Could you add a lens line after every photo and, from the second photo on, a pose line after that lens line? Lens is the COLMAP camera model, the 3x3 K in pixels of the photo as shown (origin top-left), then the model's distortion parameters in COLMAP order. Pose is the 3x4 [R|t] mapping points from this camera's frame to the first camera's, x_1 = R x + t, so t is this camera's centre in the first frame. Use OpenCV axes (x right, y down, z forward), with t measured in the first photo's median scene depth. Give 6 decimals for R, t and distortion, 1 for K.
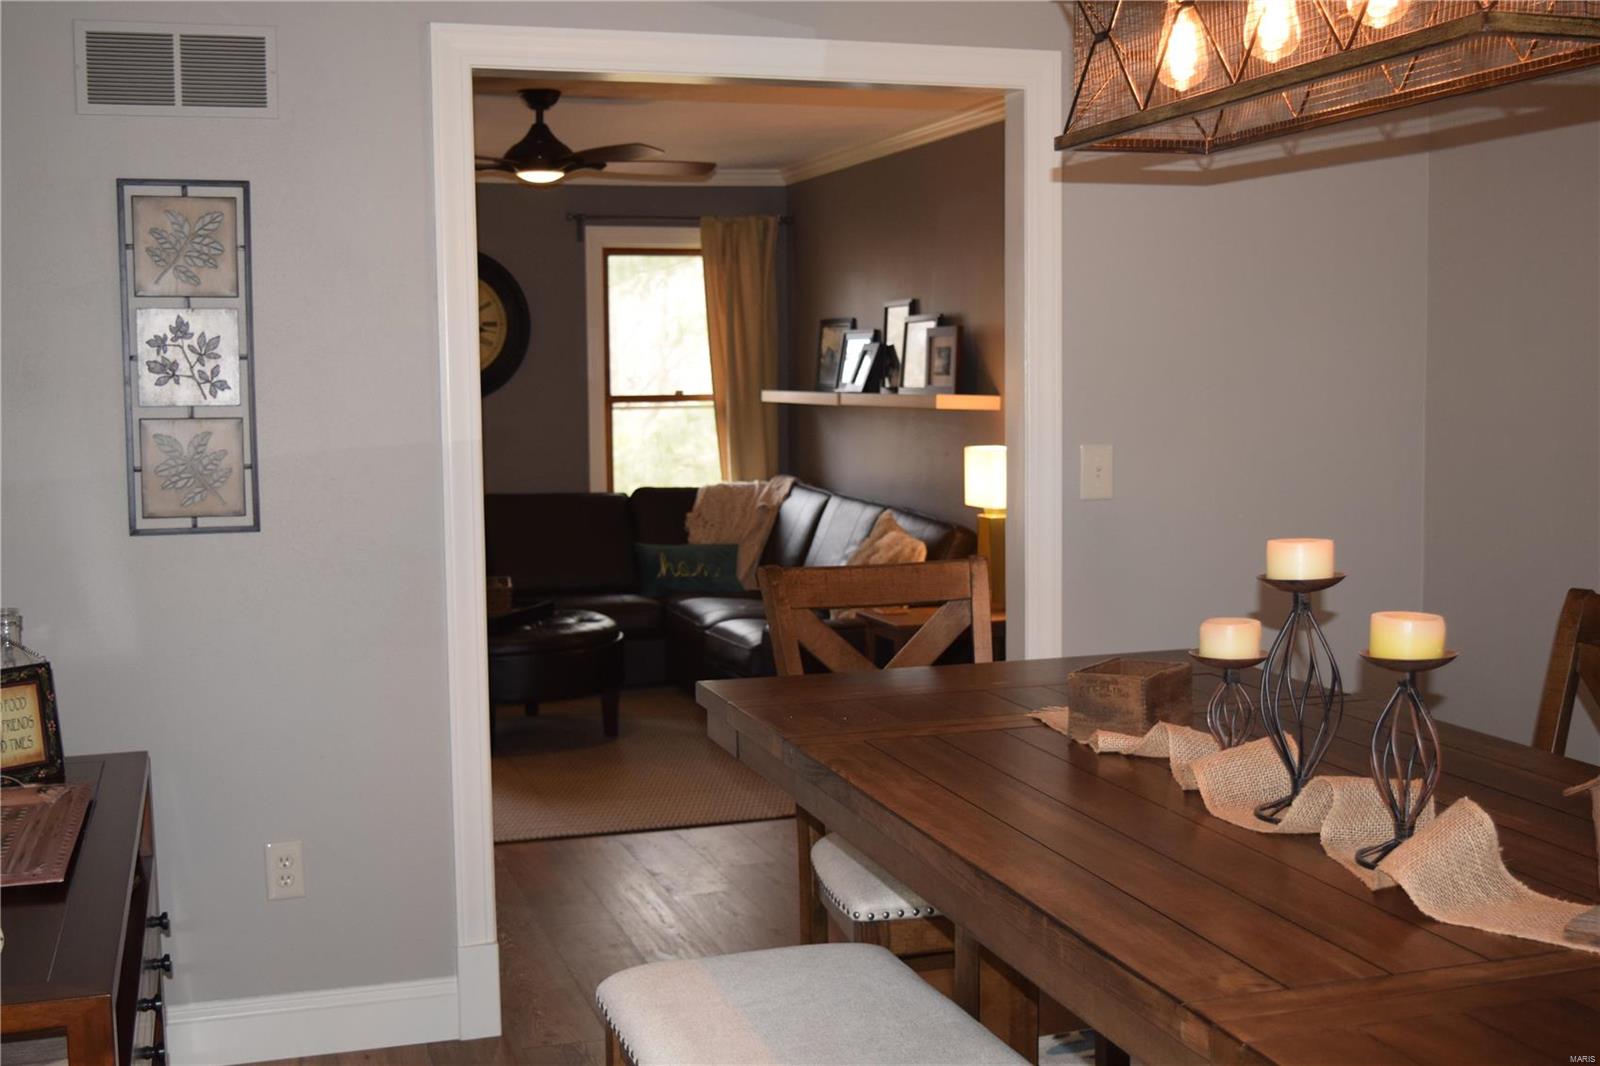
lens RADIAL K [[1888.9, 0, 800.0], [0, 1888.9, 533.0], [0, 0, 1]] dist [-0.034347, 0.025426]
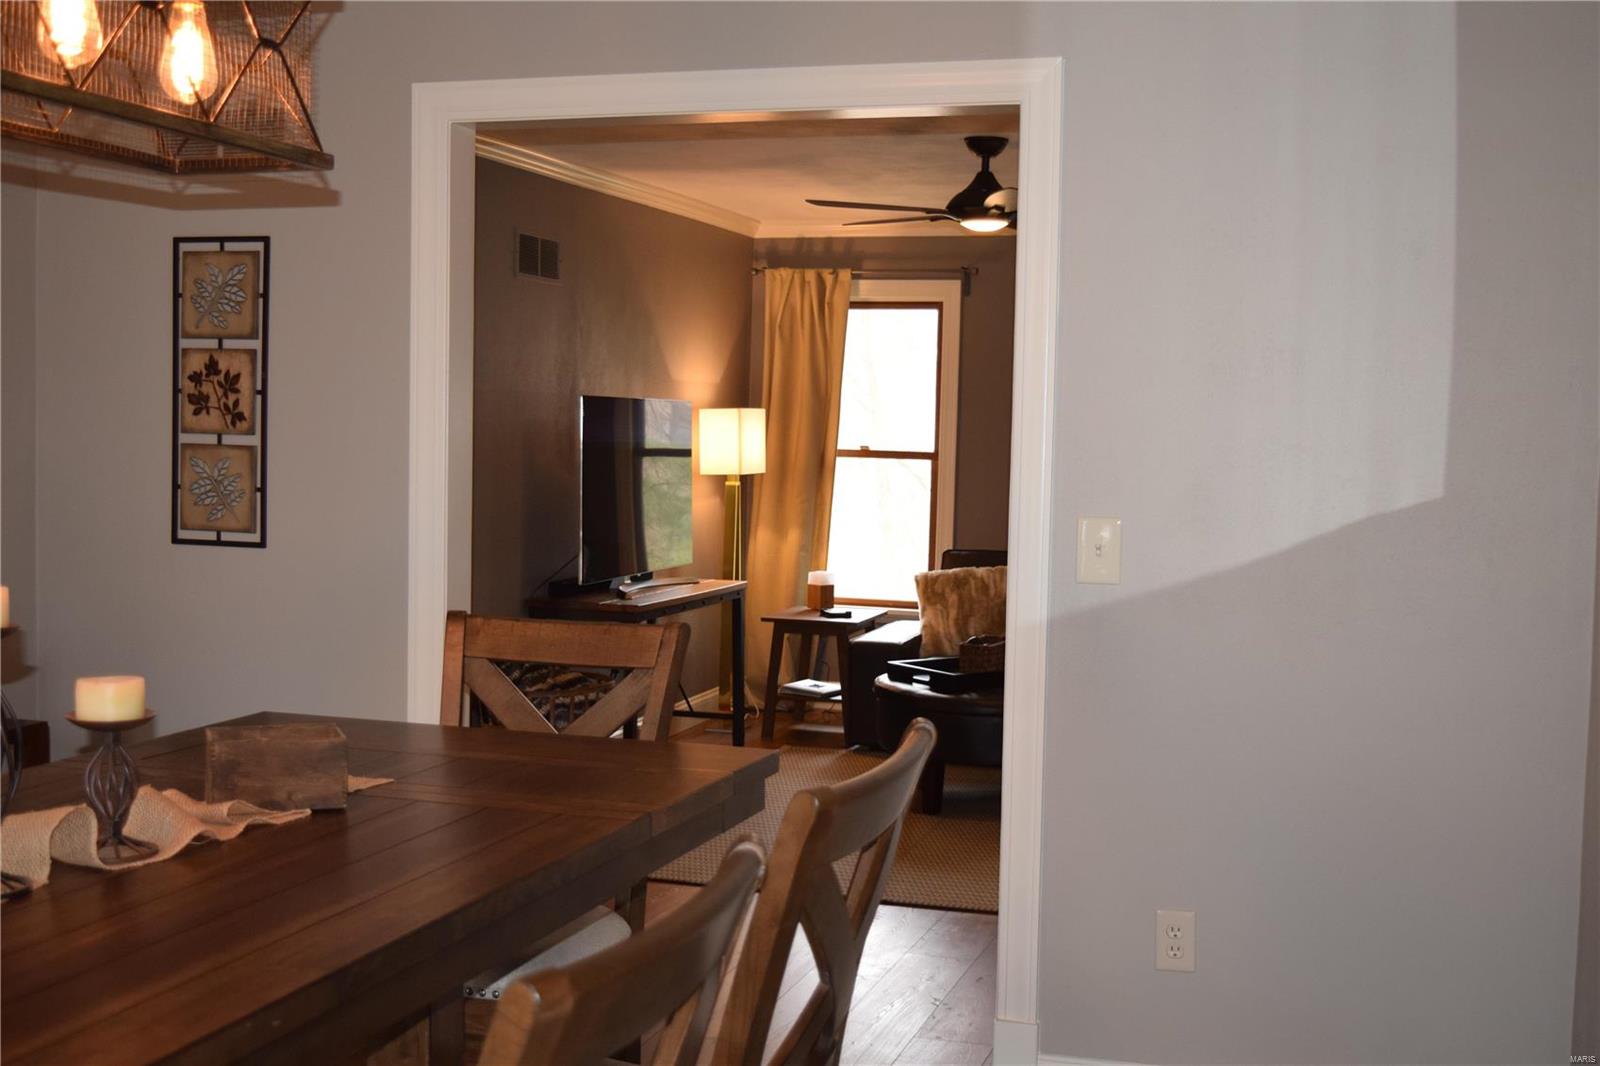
lens RADIAL K [[1924.1, 0, 800.0], [0, 1924.1, 533.0], [0, 0, 1]] dist [0.004150, 0.000323]
pose [[0.792899, 0.061248, -0.606267, 0.669526], [-0.084377, 0.996387, -0.009692, -0.025993], [0.603483, 0.058840, 0.795202, 0.287774]]
